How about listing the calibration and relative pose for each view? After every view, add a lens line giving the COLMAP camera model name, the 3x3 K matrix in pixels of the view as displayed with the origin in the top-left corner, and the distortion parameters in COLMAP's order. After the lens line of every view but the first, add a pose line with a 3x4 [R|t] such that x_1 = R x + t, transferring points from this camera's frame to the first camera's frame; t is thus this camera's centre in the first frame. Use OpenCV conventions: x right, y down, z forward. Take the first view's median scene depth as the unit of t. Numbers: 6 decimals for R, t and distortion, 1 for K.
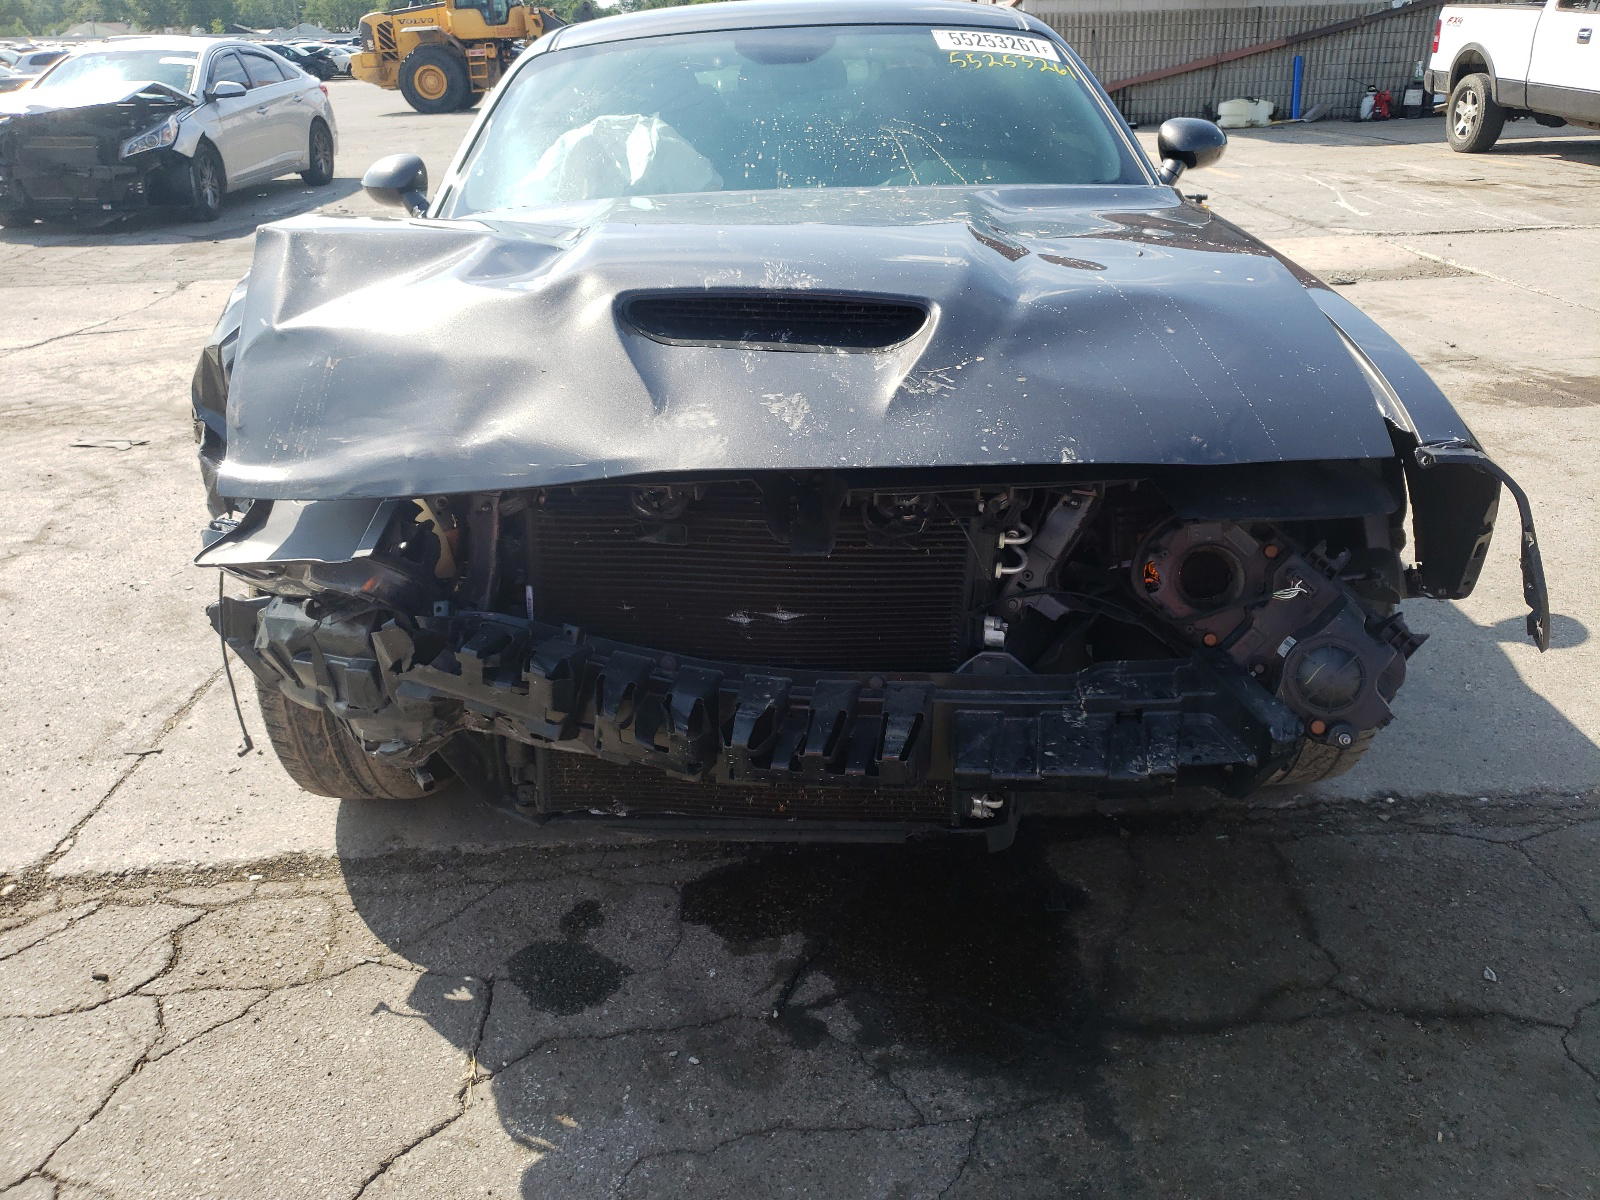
lens RADIAL K [[1241.5, 0, 812.5], [0, 1241.5, 598.1], [0, 0, 1]] dist [0.008268, 0.011952]
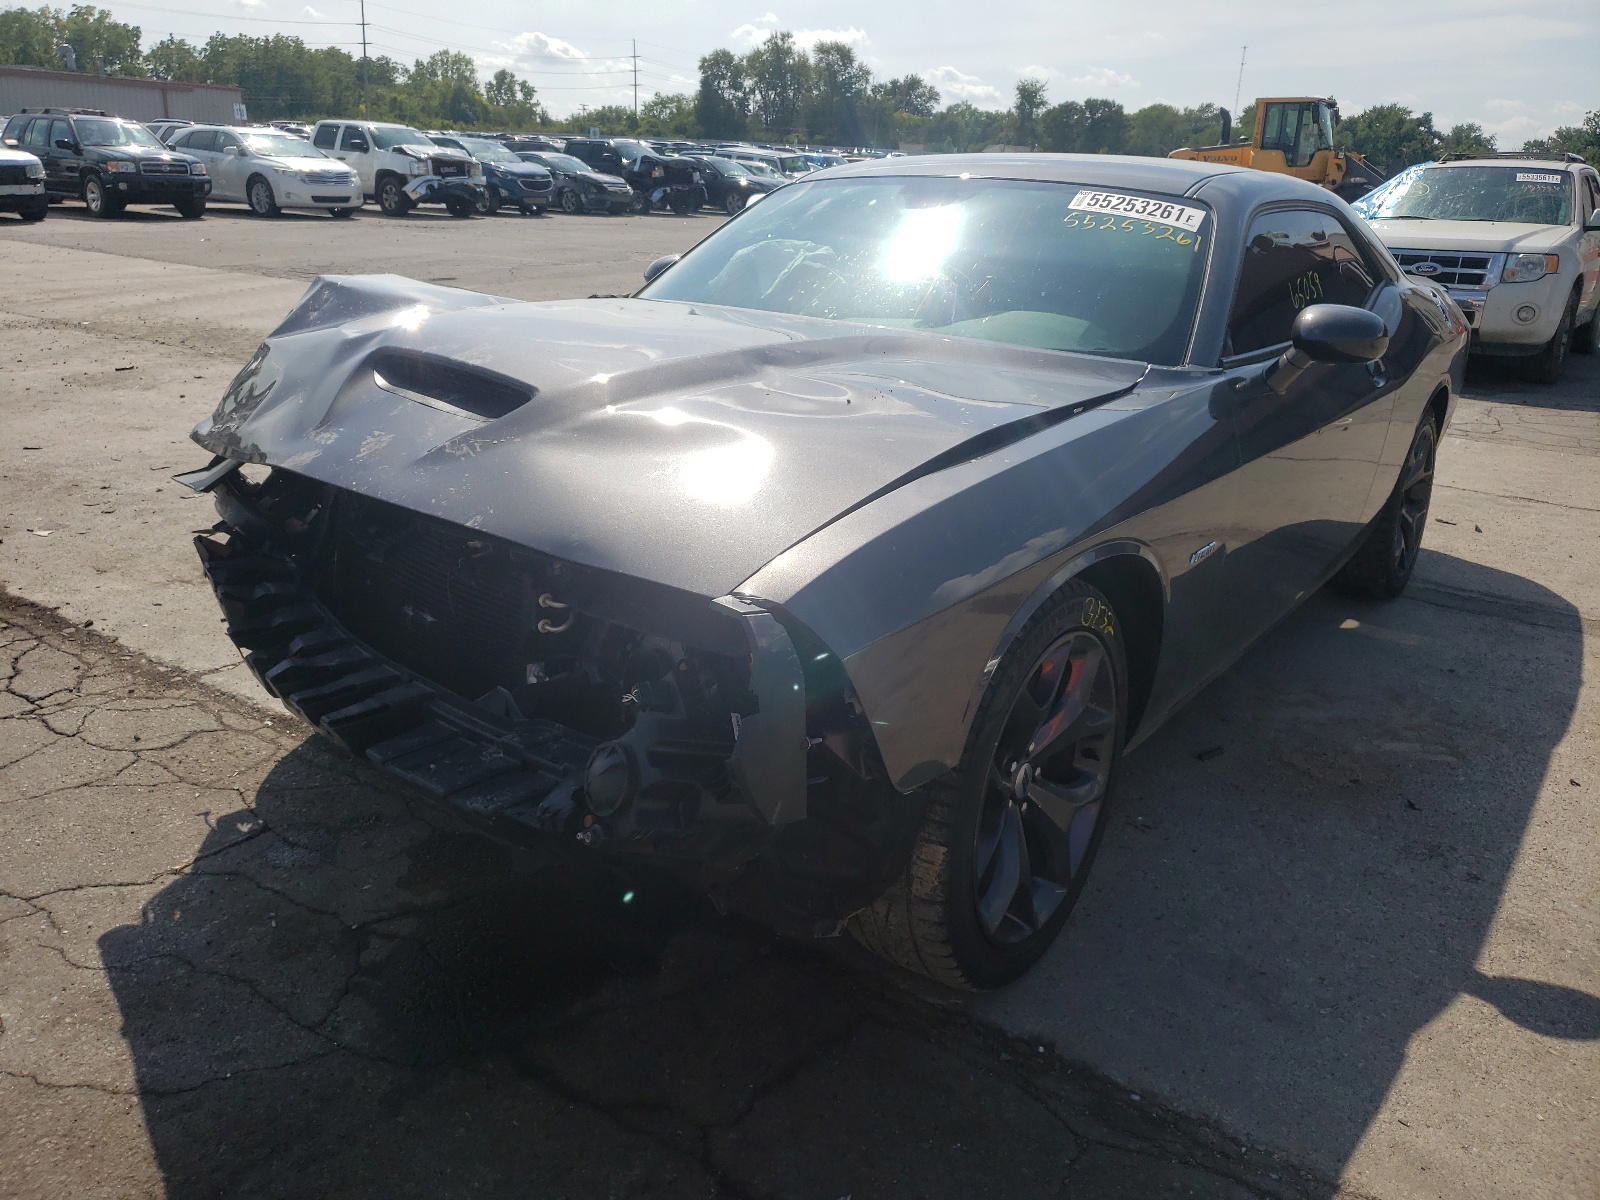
lens RADIAL K [[1222.1, 0, 791.9], [0, 1222.1, 643.5], [0, 0, 1]] dist [0.005018, 0.004592]
pose [[0.792154, 0.277874, -0.543395, 0.829899], [-0.307368, 0.950826, 0.038145, -0.105637], [0.527273, 0.136805, 0.838610, 0.155866]]
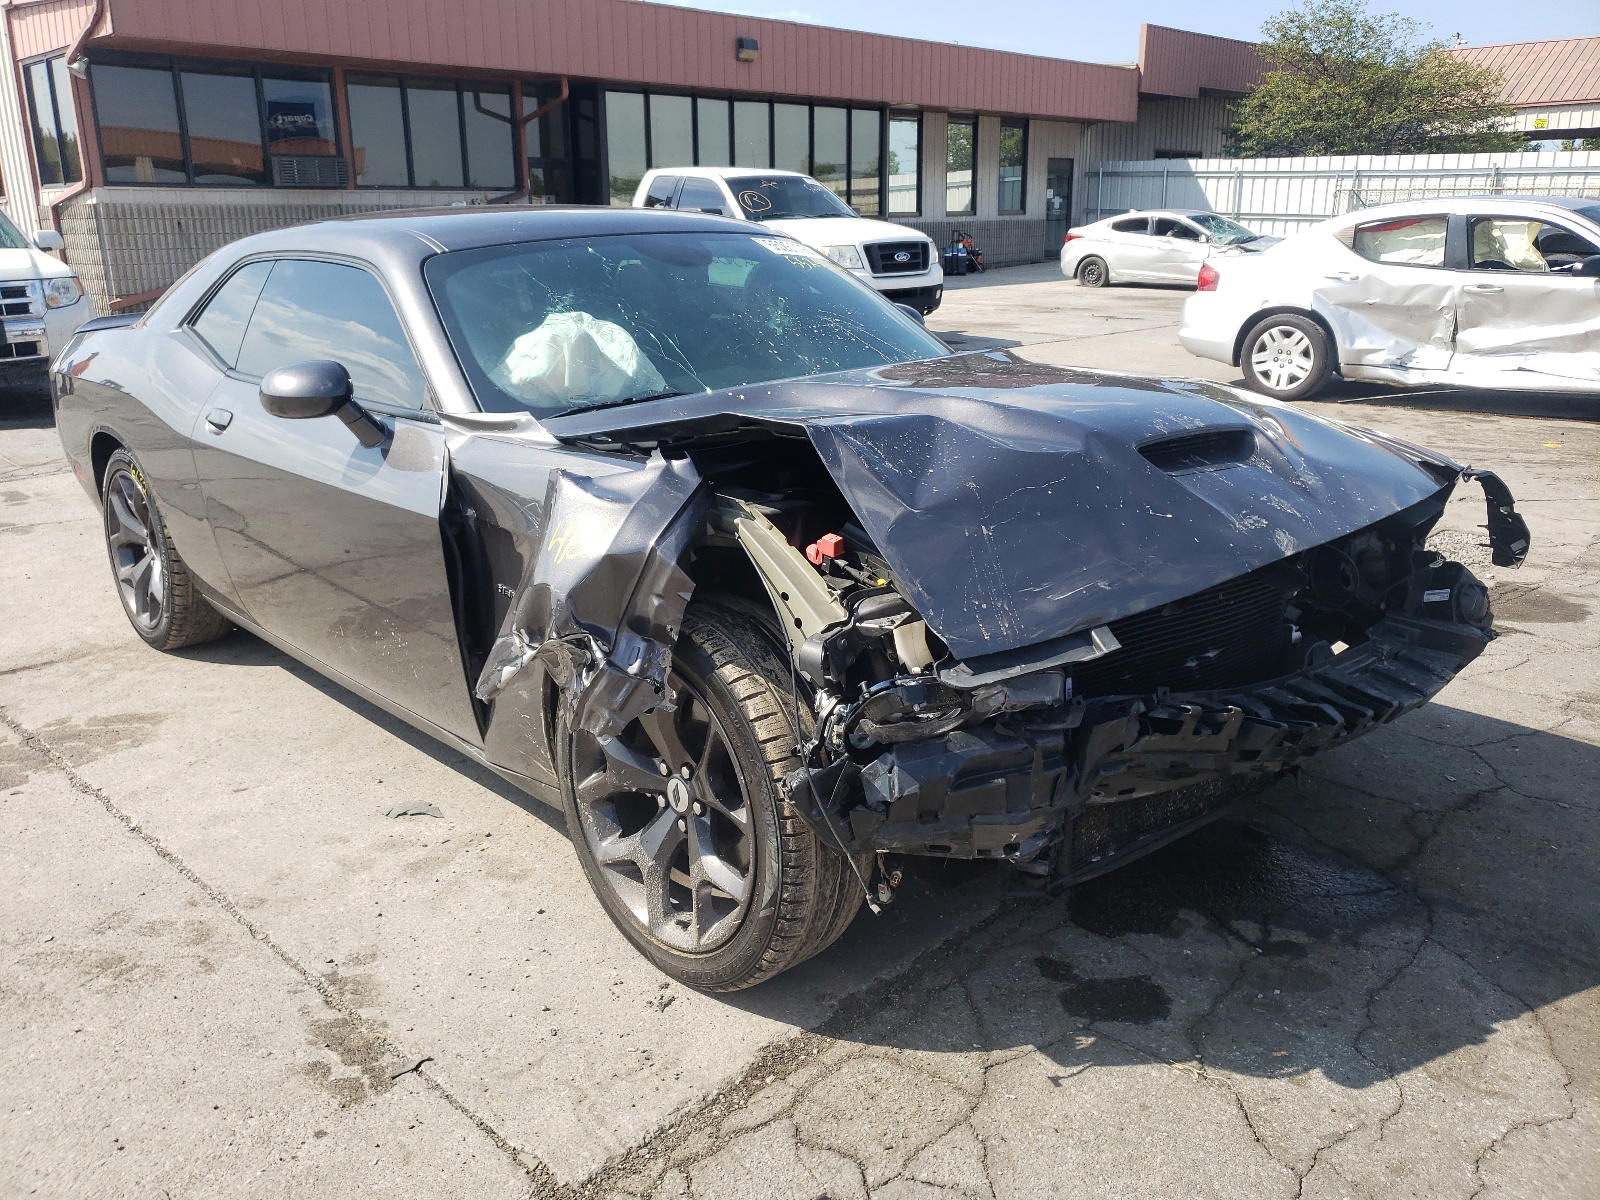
lens RADIAL K [[1241.5, 0, 812.5], [0, 1241.5, 598.1], [0, 0, 1]] dist [0.008268, 0.011952]
pose [[0.732524, -0.177537, 0.657182, -1.100923], [0.264840, 0.963662, -0.034871, -0.101648], [-0.627111, 0.199592, 0.752925, 0.202703]]
